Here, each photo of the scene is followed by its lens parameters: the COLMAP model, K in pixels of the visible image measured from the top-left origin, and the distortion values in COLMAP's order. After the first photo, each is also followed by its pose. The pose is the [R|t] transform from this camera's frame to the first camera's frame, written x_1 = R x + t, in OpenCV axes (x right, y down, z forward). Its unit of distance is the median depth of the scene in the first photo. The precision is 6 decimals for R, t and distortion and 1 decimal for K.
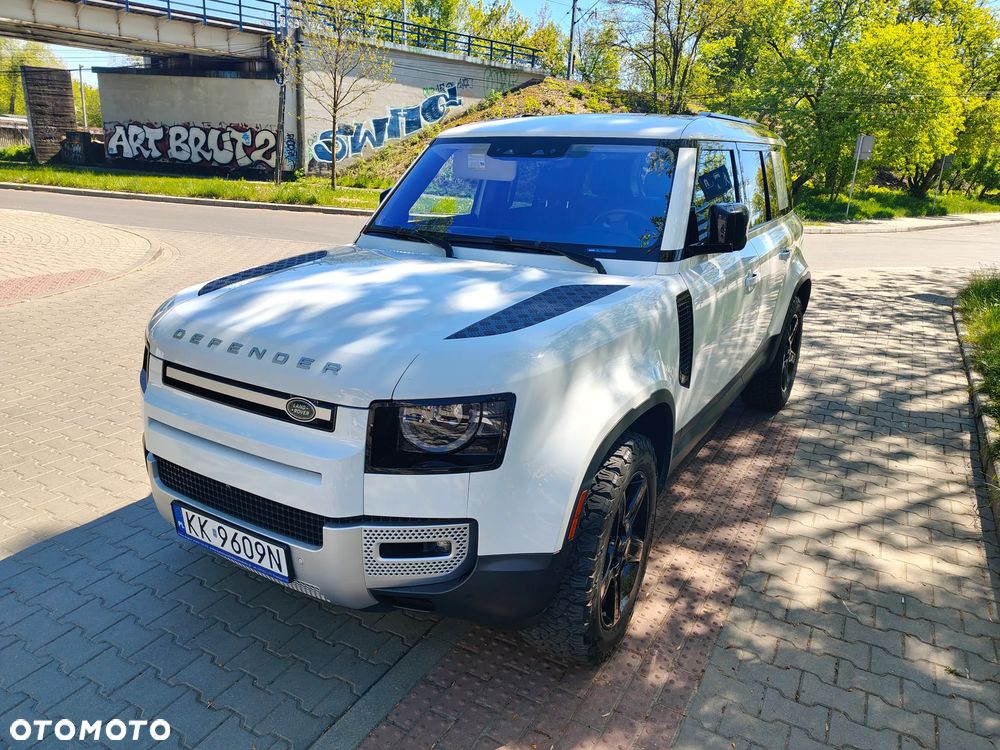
lens RADIAL K [[710.2, 0, 498.4], [0, 710.2, 381.4], [0, 0, 1]] dist [0.015567, -0.004292]
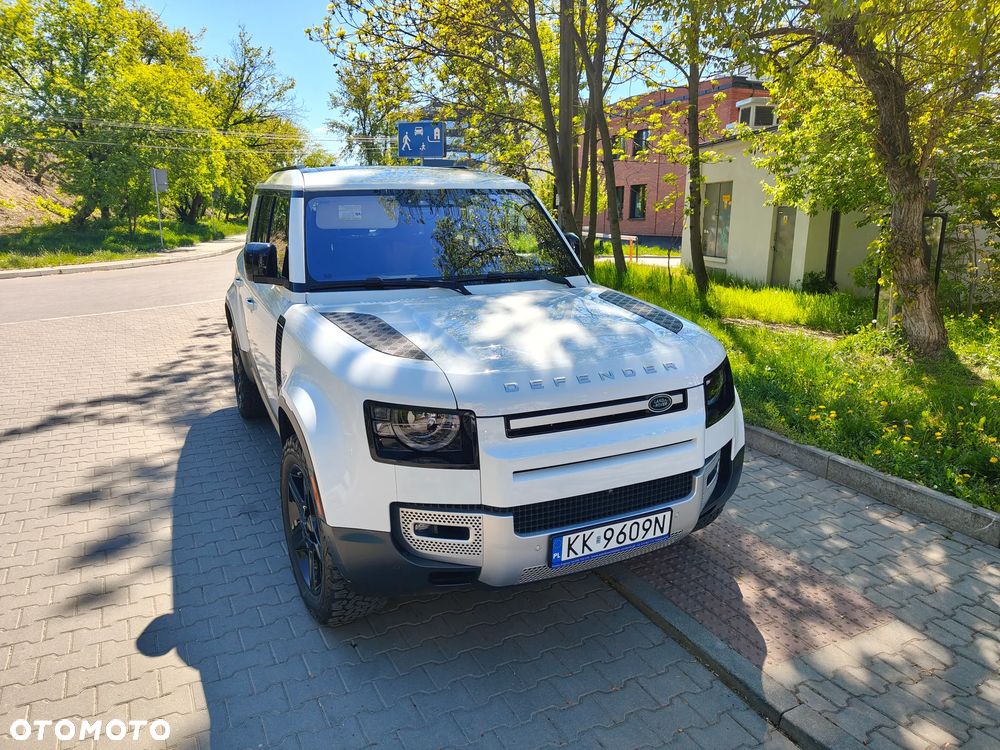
lens RADIAL K [[708.9, 0, 500.0], [0, 708.9, 375.0], [0, 0, 1]] dist [0.022139, 0.001050]
pose [[0.554756, -0.234643, 0.798241, -0.932286], [0.270691, 0.958113, 0.093515, -0.134771], [-0.786748, 0.164199, 0.595035, 0.274160]]
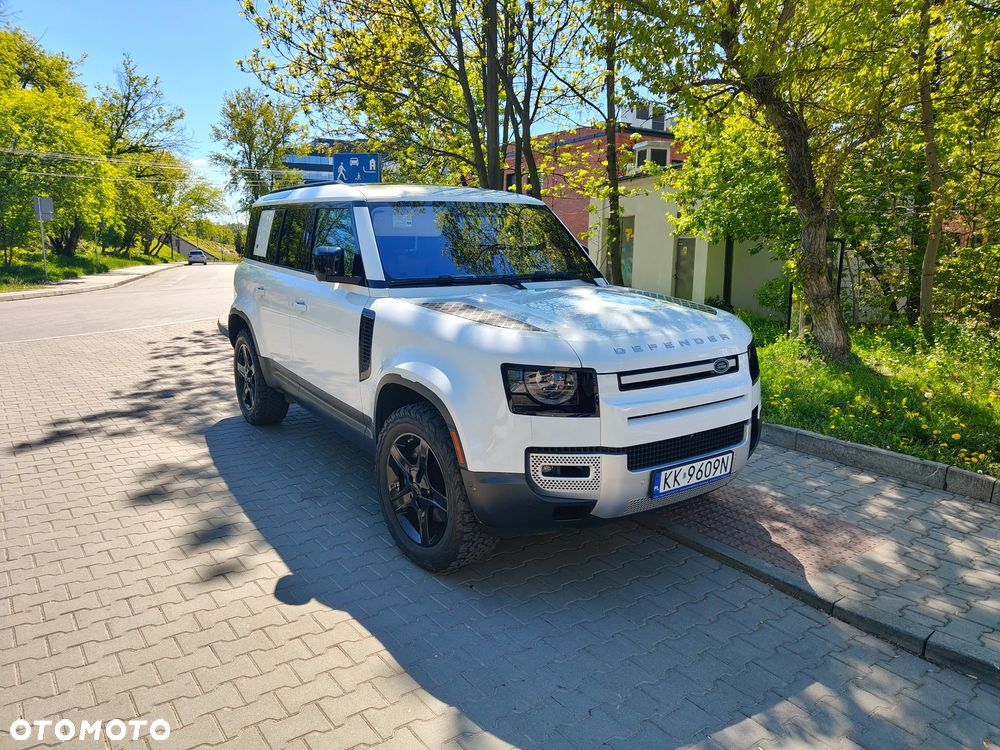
lens RADIAL K [[708.9, 0, 500.0], [0, 708.9, 375.0], [0, 0, 1]] dist [0.022139, 0.001050]
pose [[0.417627, -0.206955, 0.884736, -1.222201], [0.283875, 0.954692, 0.089320, -0.145151], [-0.863135, 0.213852, 0.457455, 0.434217]]
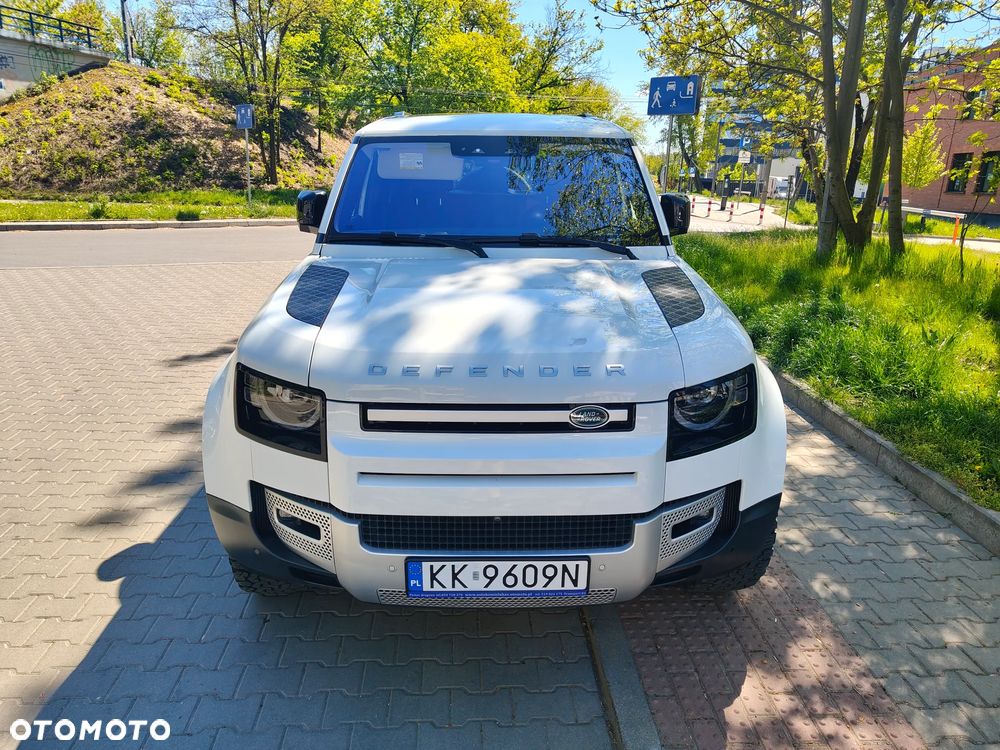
lens RADIAL K [[707.5, 0, 503.3], [0, 707.5, 376.9], [0, 0, 1]] dist [0.019919, -0.001364]
pose [[0.843172, -0.174135, 0.508663, -0.544919], [0.172047, 0.983737, 0.051581, -0.054478], [-0.509373, 0.044022, 0.859419, 0.131996]]
